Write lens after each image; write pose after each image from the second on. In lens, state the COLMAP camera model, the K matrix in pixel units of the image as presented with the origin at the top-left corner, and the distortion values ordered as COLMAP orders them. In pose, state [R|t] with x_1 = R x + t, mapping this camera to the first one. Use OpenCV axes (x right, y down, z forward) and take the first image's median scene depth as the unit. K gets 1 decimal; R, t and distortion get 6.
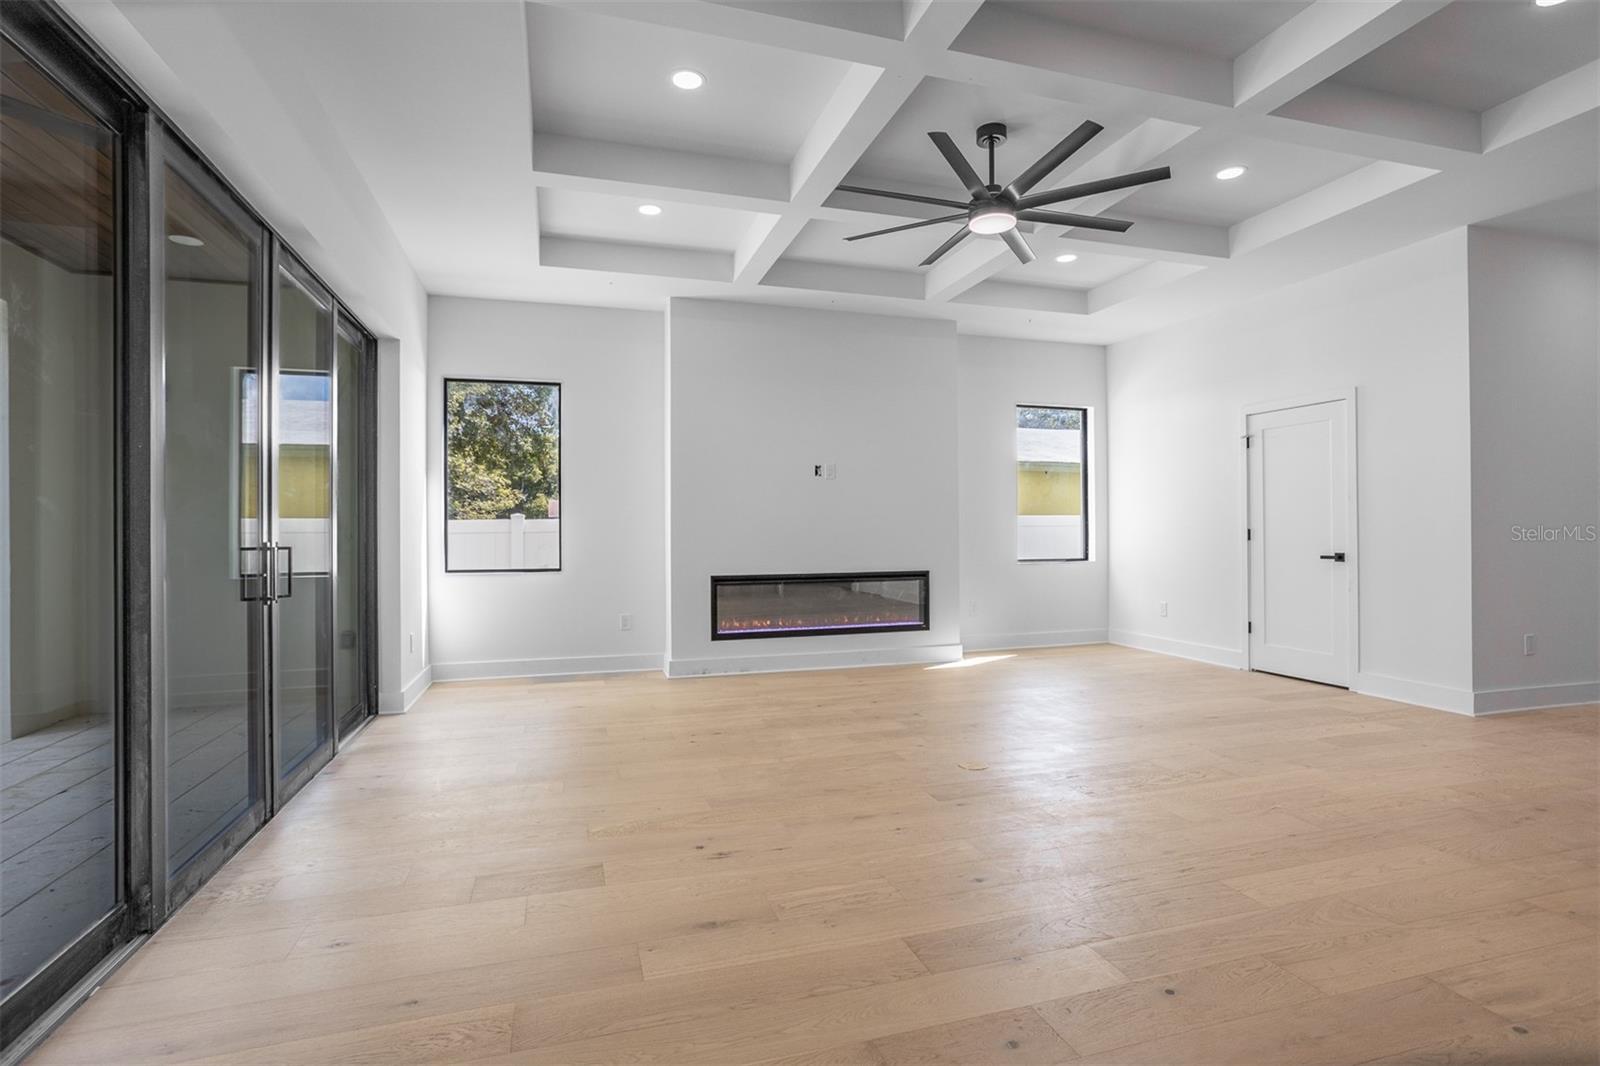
lens RADIAL K [[768.5, 0, 813.5], [0, 768.5, 525.5], [0, 0, 1]] dist [-0.024302, 0.011892]
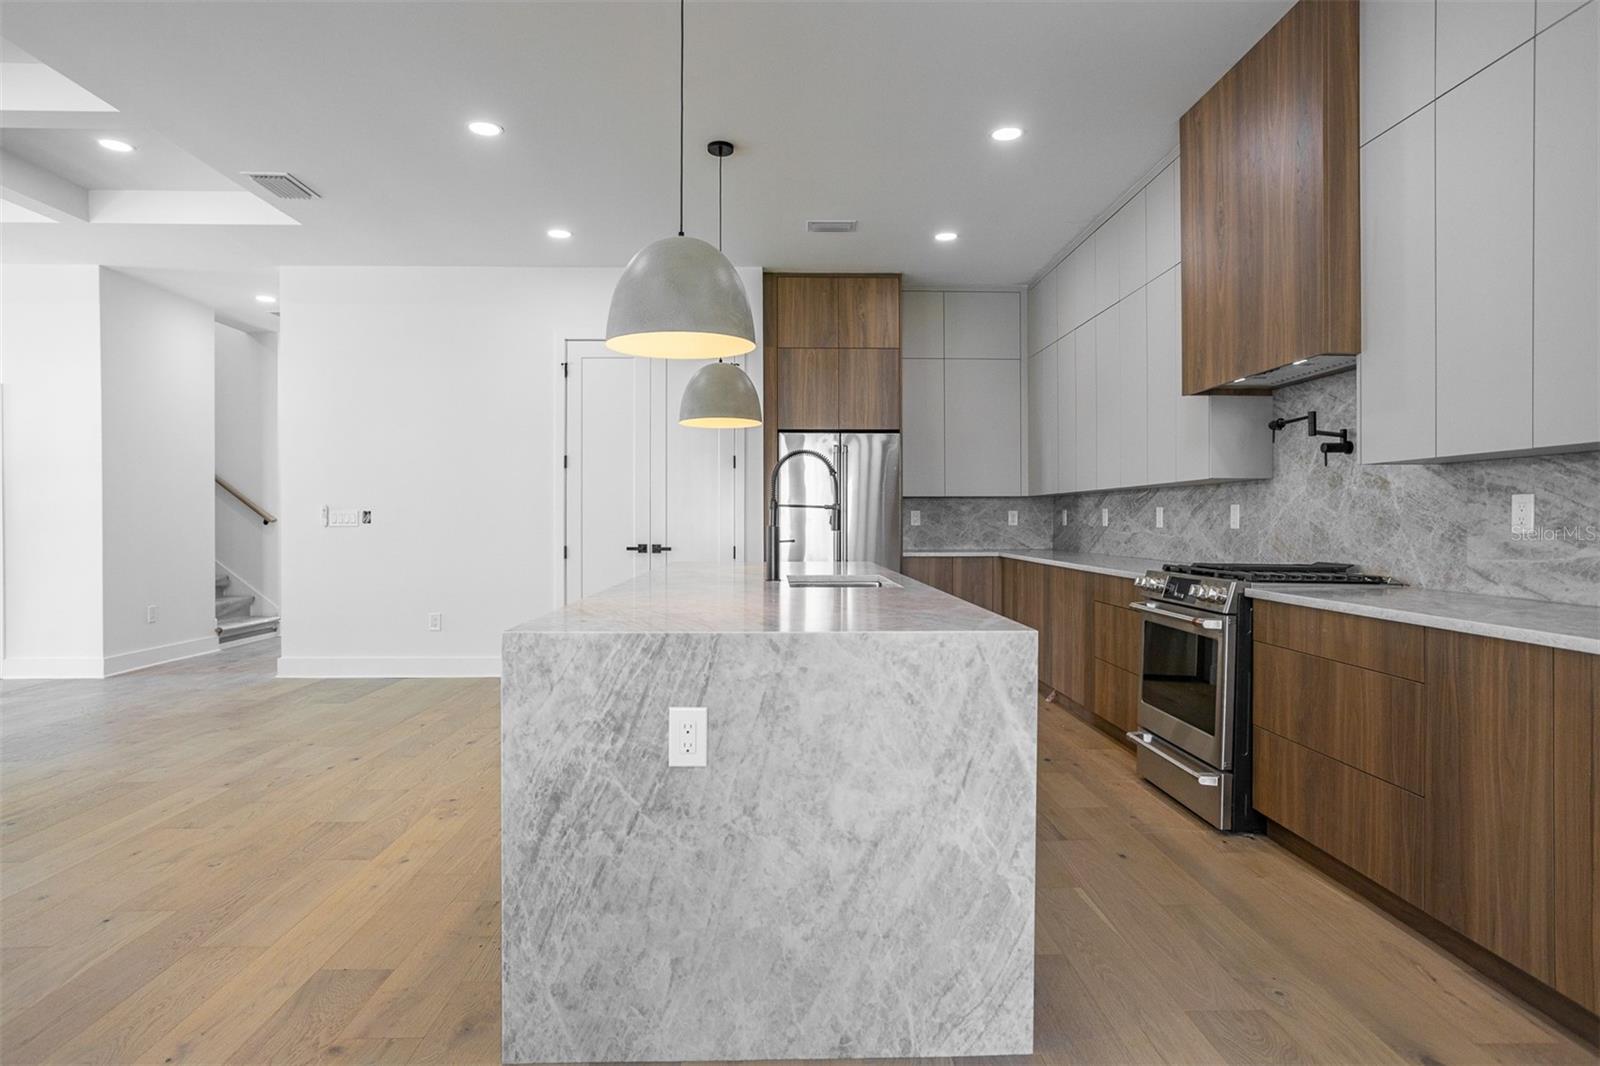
lens RADIAL K [[907.0, 0, 785.2], [0, 907.0, 521.1], [0, 0, 1]] dist [-0.030348, 0.008956]
pose [[0.290076, 0.003102, 0.956999, -0.127423], [-0.007052, 0.999975, -0.001104, -0.002372], [-0.956978, -0.006428, 0.290091, -0.331278]]
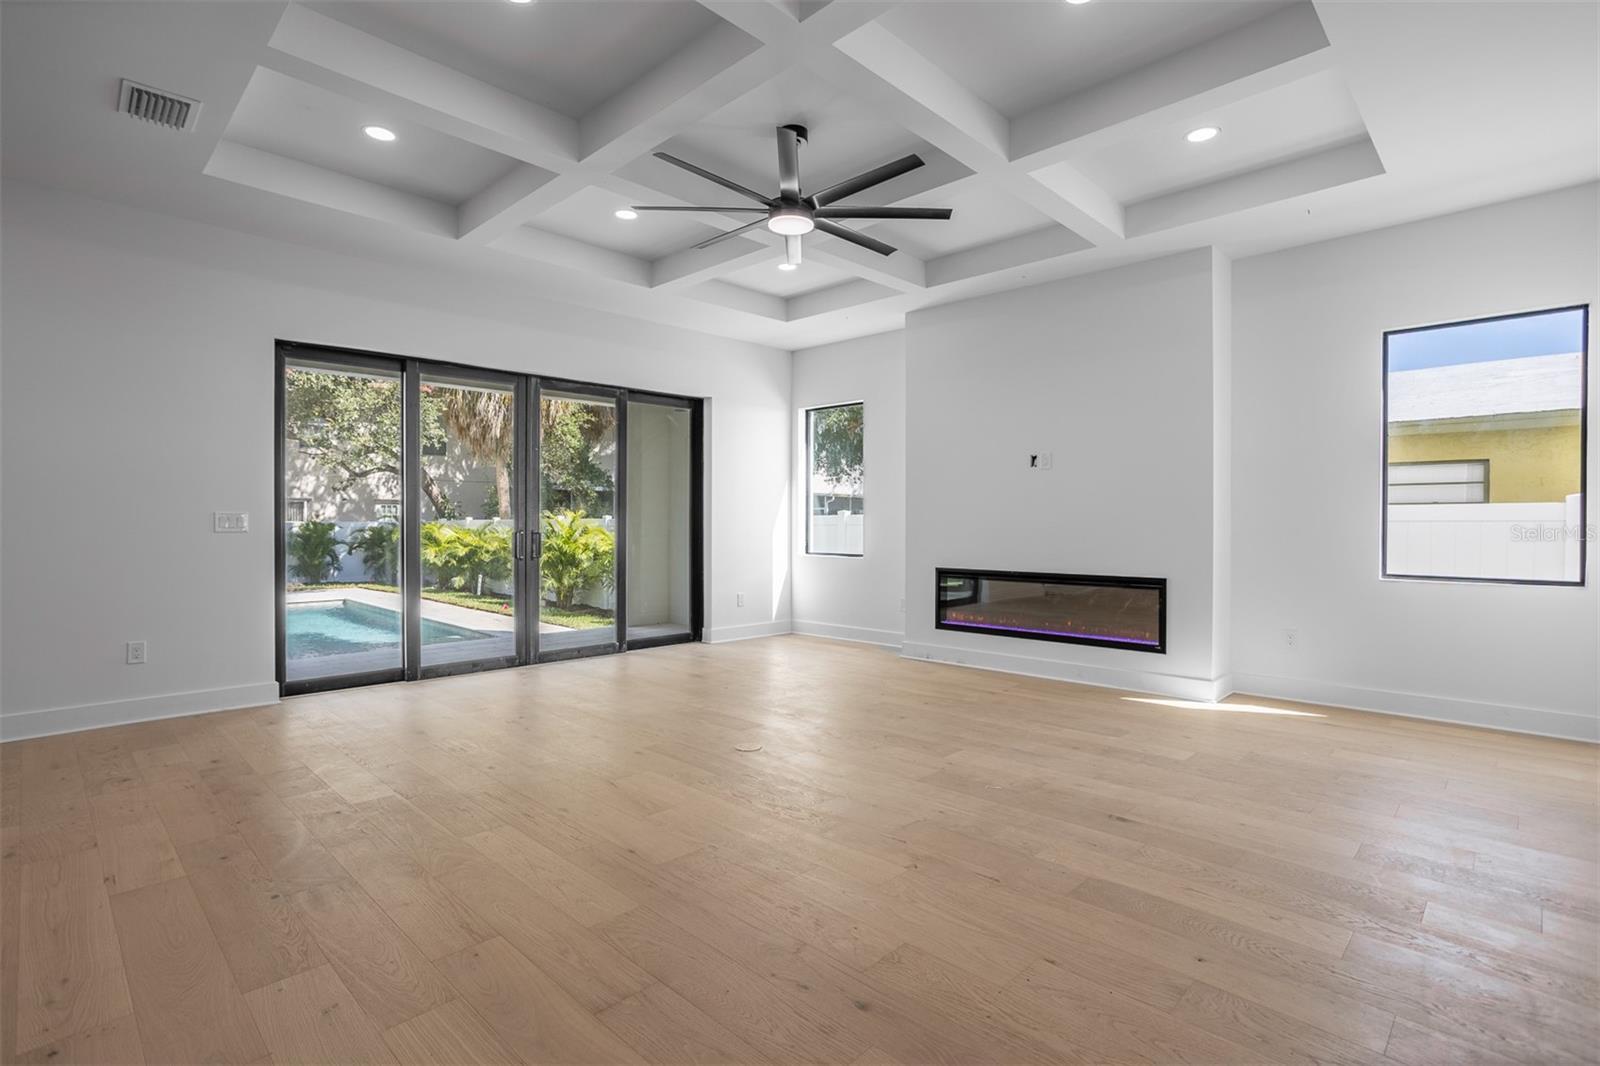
lens RADIAL K [[788.2, 0, 812.0], [0, 788.2, 524.6], [0, 0, 1]] dist [-0.037304, 0.021236]
pose [[0.478128, 0.011945, -0.878209, 0.753107], [0.003613, 0.999872, 0.015567, -0.011484], [0.878283, -0.010616, 0.478024, 0.339534]]
